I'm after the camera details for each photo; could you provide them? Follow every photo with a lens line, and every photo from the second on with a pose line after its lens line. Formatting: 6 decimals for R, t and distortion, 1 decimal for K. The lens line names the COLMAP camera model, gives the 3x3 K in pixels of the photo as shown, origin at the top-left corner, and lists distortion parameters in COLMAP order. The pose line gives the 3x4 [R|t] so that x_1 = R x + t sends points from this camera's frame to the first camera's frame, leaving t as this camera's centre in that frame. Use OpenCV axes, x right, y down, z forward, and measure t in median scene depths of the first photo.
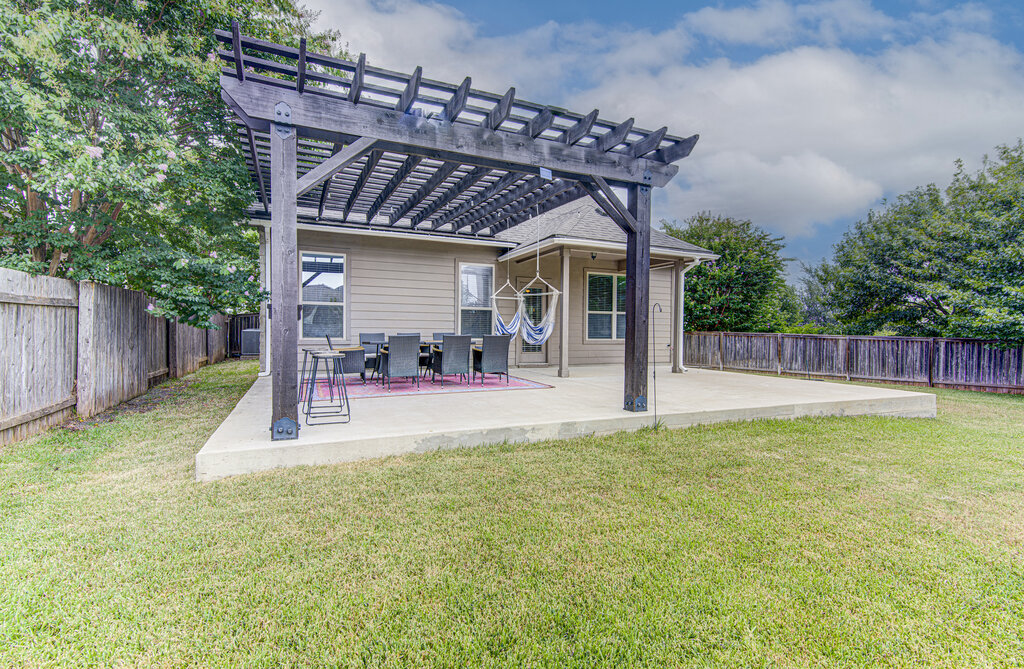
lens RADIAL K [[471.7, 0, 512.0], [0, 471.7, 334.5], [0, 0, 1]] dist [0.000882, 0.000209]
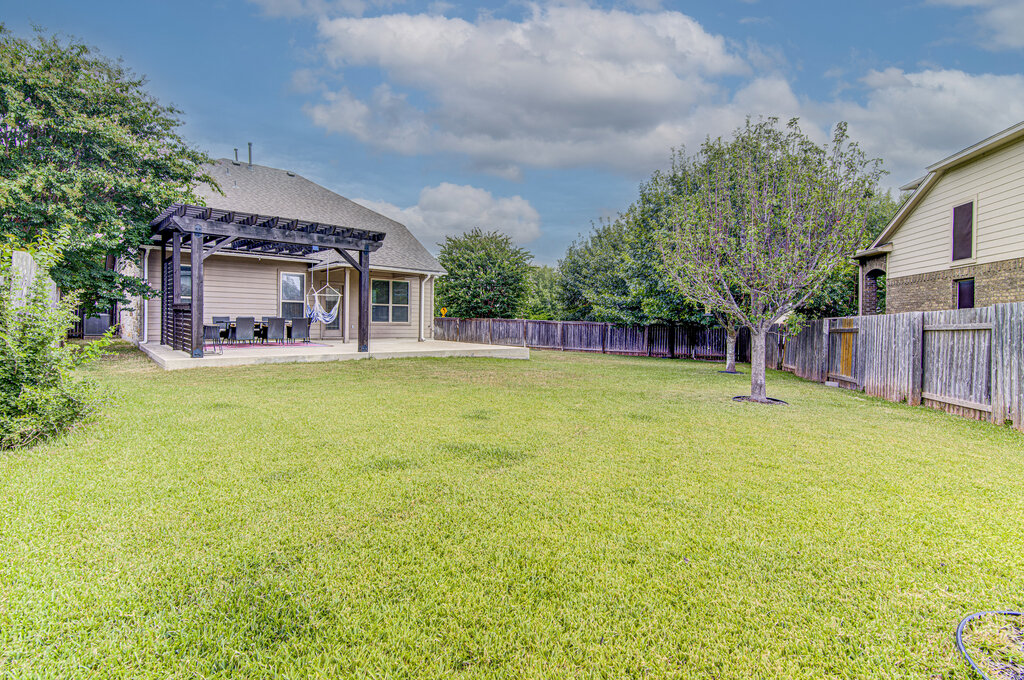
lens RADIAL K [[524.4, 0, 511.0], [0, 524.4, 319.3], [0, 0, 1]] dist [0.002686, 0.000523]
pose [[0.960891, 0.005383, 0.276875, 0.141954], [-0.003705, 0.999971, -0.006585, 0.012758], [-0.276903, 0.005302, 0.960883, -0.885366]]
